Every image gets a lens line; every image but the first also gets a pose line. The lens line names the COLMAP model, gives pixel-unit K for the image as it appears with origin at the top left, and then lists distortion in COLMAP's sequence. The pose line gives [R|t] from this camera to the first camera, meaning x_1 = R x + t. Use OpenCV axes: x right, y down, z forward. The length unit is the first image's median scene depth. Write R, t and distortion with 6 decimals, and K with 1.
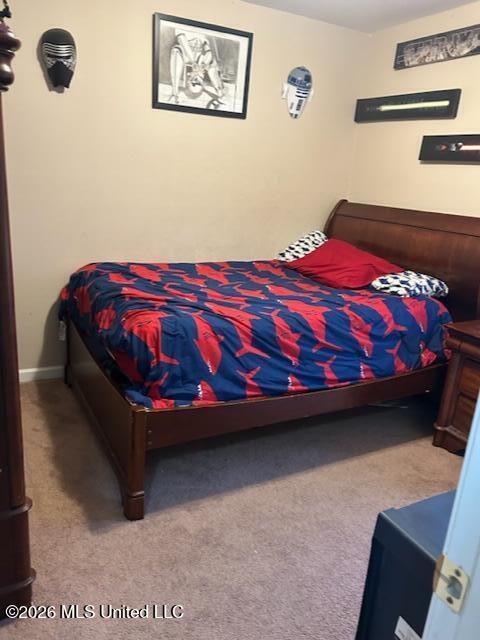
lens RADIAL K [[480.6, 0, 240.0], [0, 480.6, 320.0], [0, 0, 1]] dist [0.067327, -0.066110]
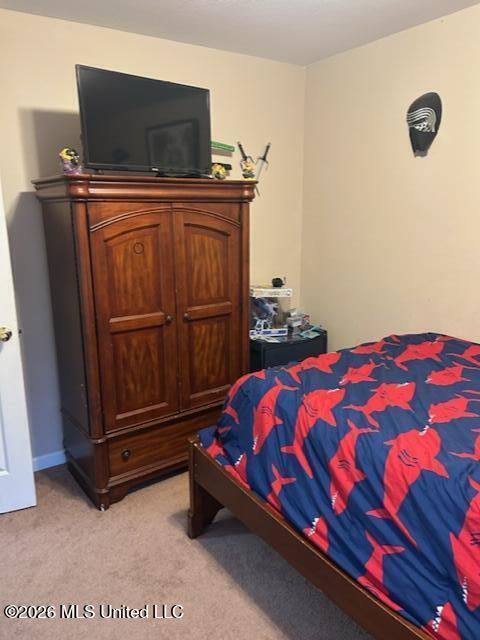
lens RADIAL K [[480.6, 0, 240.0], [0, 480.6, 320.0], [0, 0, 1]] dist [0.067327, -0.066110]
pose [[0.148831, 0.166240, -0.974789, 0.702356], [-0.276414, 0.953467, 0.120401, -0.203461], [0.949445, 0.251526, 0.187856, 0.662860]]
